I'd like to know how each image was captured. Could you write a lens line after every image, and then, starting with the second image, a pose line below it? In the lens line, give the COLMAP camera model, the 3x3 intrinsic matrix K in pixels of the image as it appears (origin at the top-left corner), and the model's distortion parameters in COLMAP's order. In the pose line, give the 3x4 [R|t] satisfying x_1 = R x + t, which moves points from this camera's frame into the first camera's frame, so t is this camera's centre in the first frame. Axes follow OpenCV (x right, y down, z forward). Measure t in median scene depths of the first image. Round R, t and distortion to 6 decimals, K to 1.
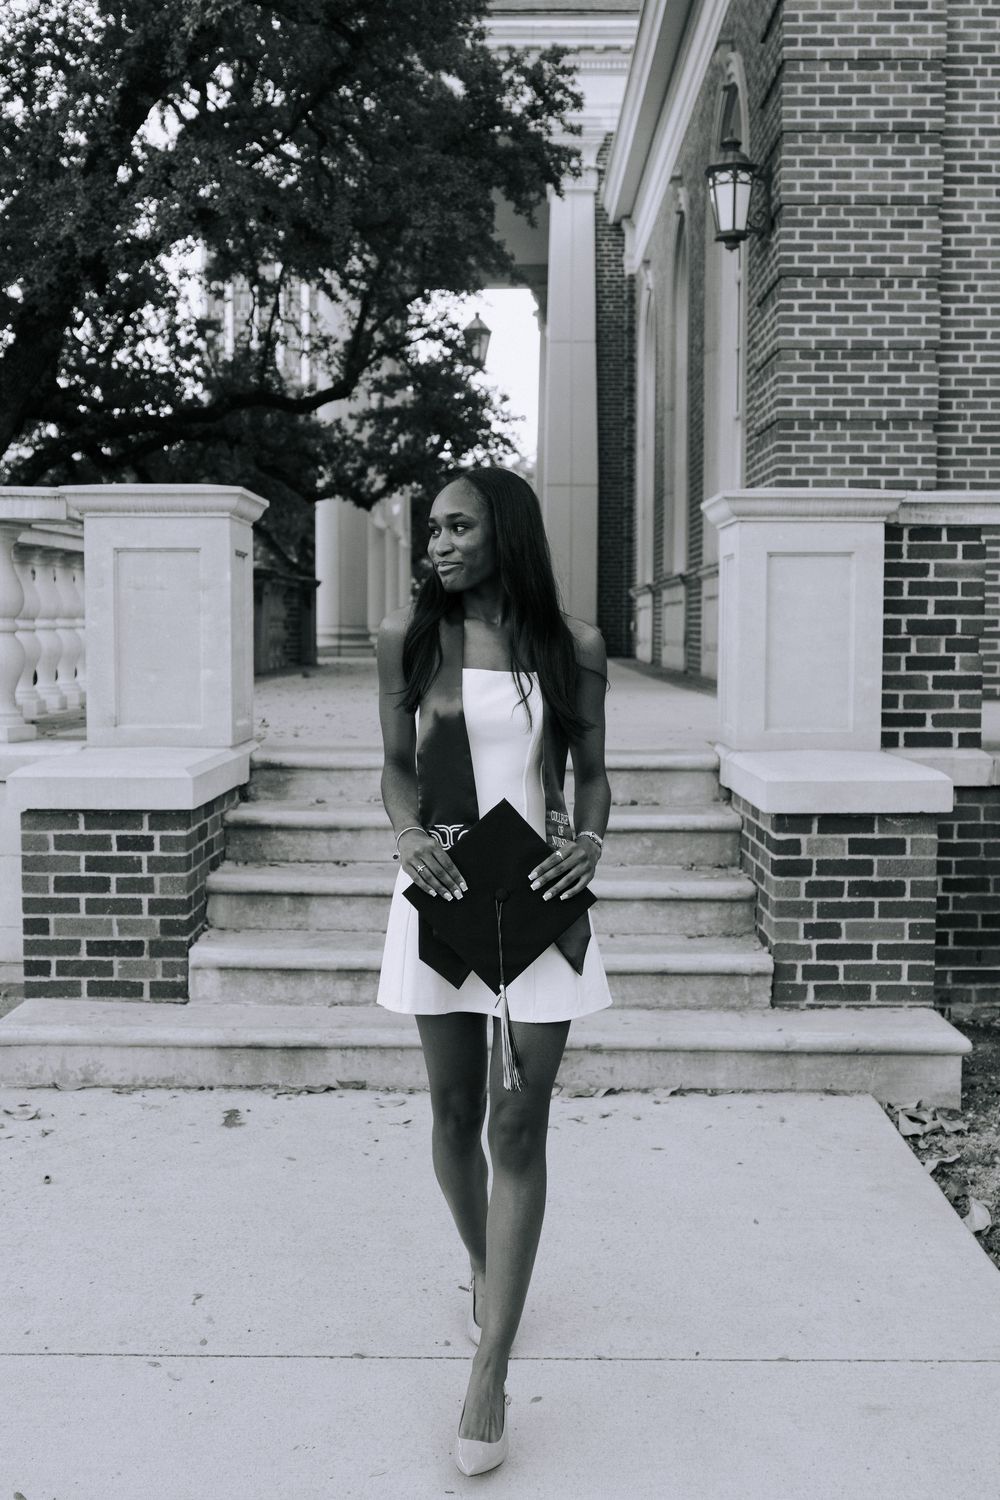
lens RADIAL K [[1572.4, 0, 491.2], [0, 1572.4, 748.8], [0, 0, 1]] dist [0.003044, 0.000000]
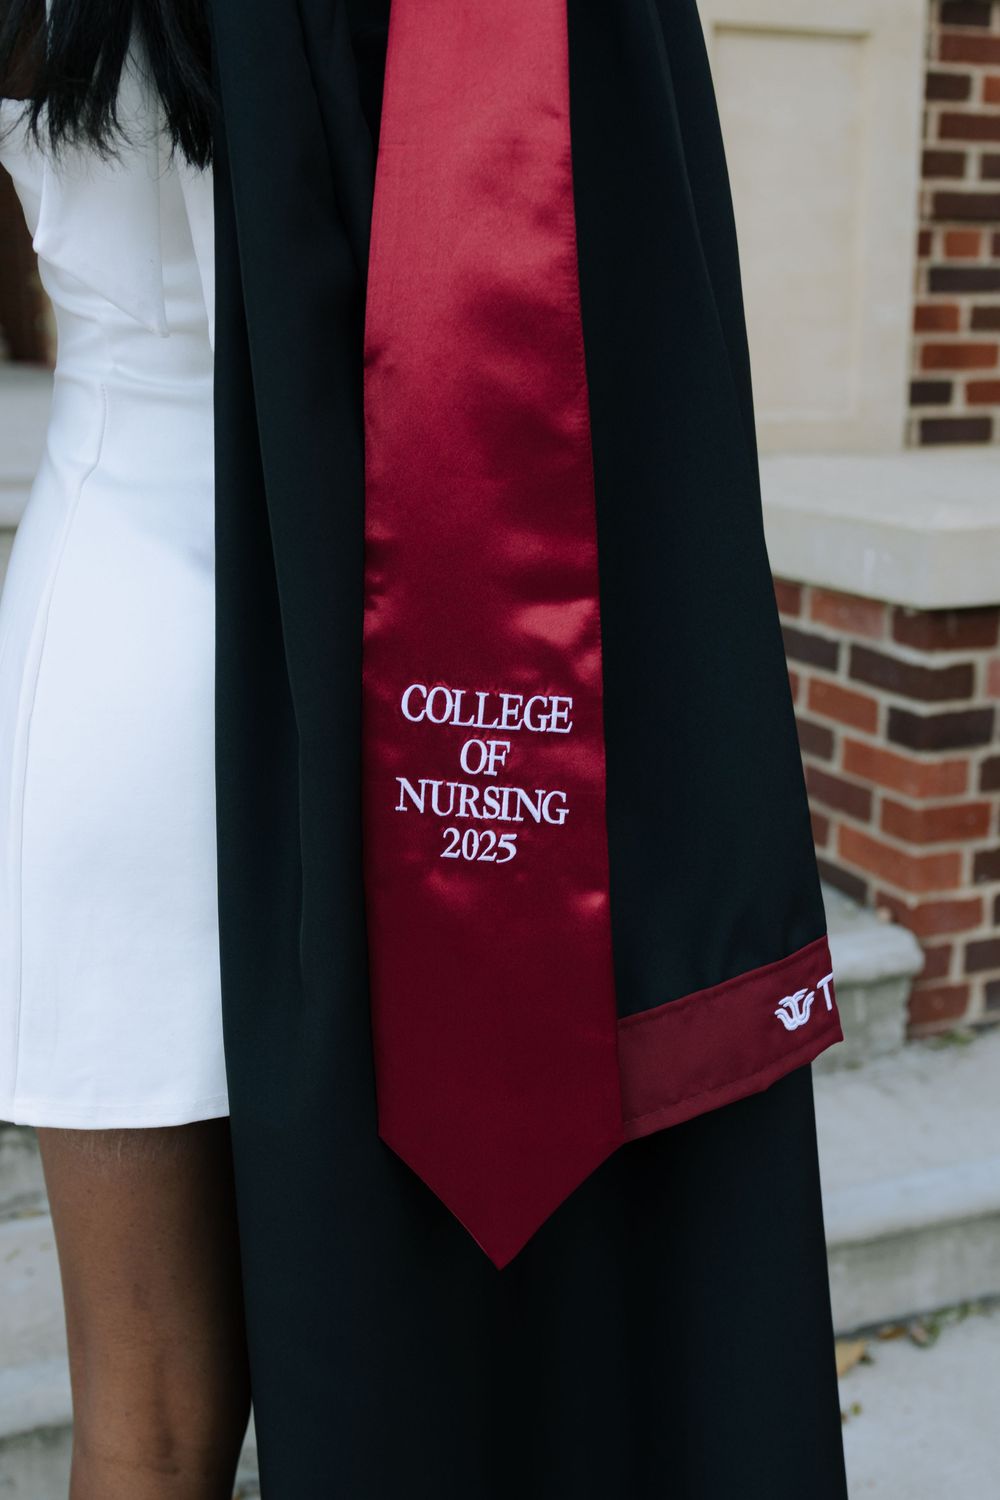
lens RADIAL K [[1680.4, 0, 486.4], [0, 1680.4, 784.1], [0, 0, 1]] dist [0.003577, 0.000000]
pose [[0.938629, -0.091222, 0.332647, -0.069154], [0.027554, 0.981143, 0.191309, -0.001371], [-0.343826, -0.170403, 0.923443, 0.505257]]
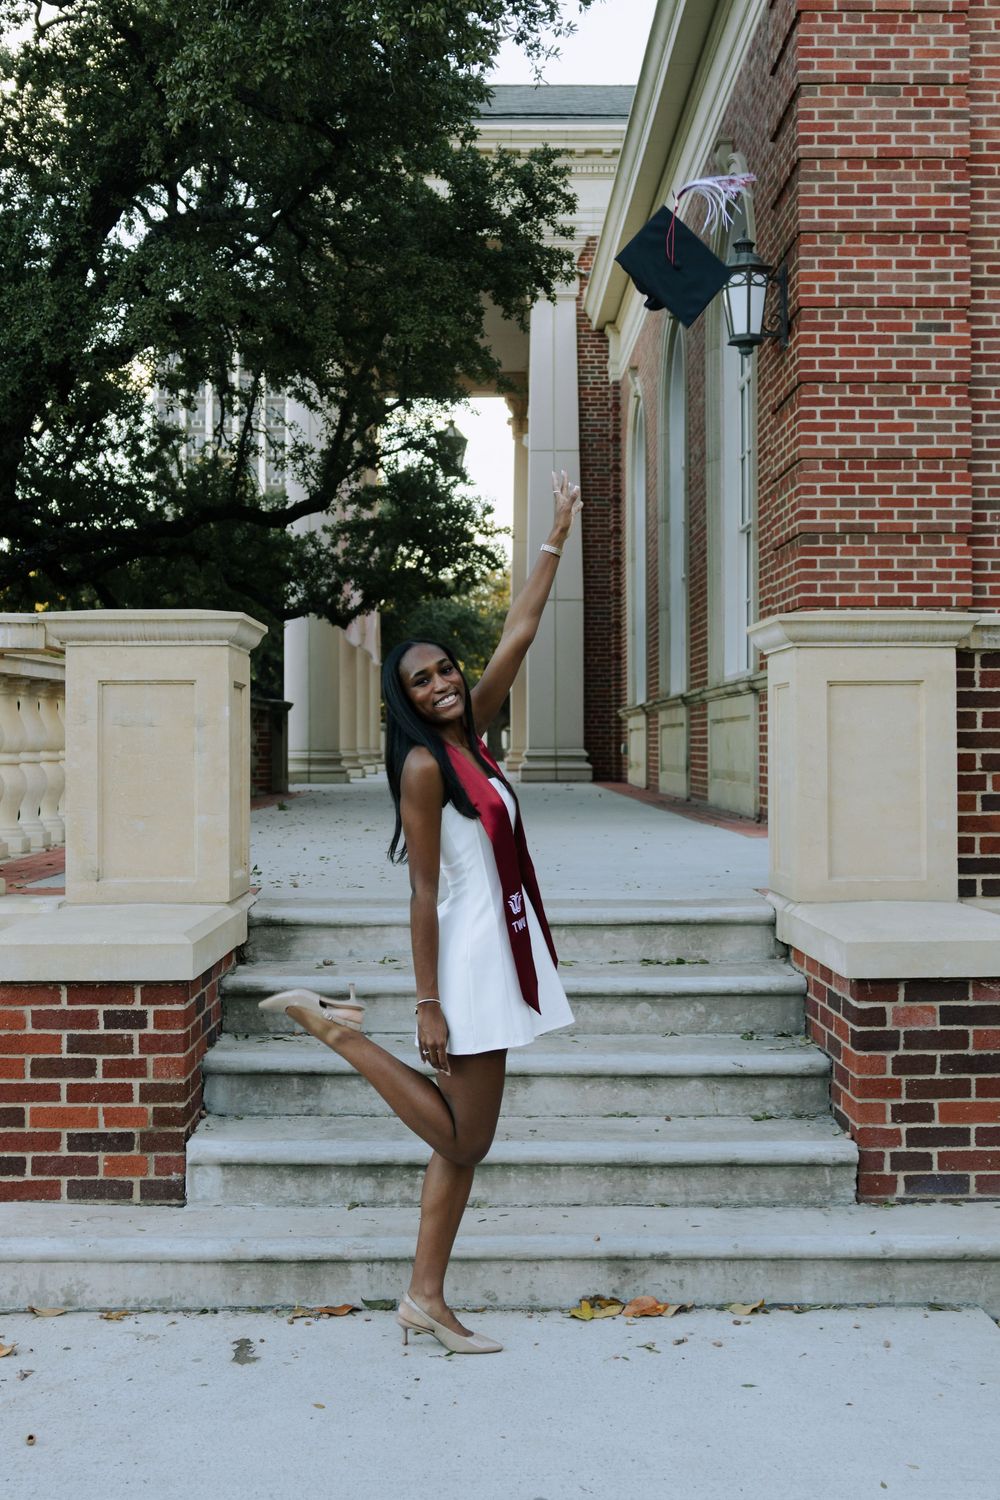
lens RADIAL K [[1680.4, 0, 501.7], [0, 1680.4, 745.2], [0, 0, 1]] dist [0.003577, 0.000000]
pose [[0.999800, -0.006449, 0.018941, -0.028300], [0.007940, 0.996787, -0.079705, -0.012757], [-0.018366, 0.079840, 0.996638, 0.045628]]
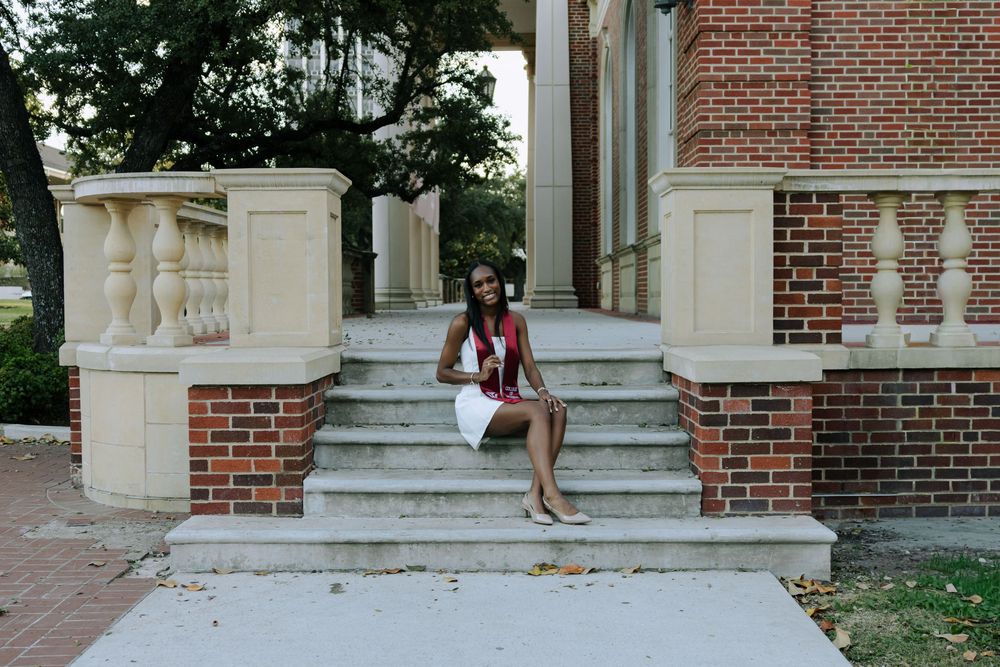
lens RADIAL K [[1120.3, 0, 504.2], [0, 1120.3, 347.6], [0, 0, 1]] dist [0.003577, 0.000000]
pose [[0.999943, -0.008996, 0.005712, -0.008146], [0.009131, 0.999667, -0.024123, 0.025511], [-0.005493, 0.024174, 0.999693, -0.039097]]
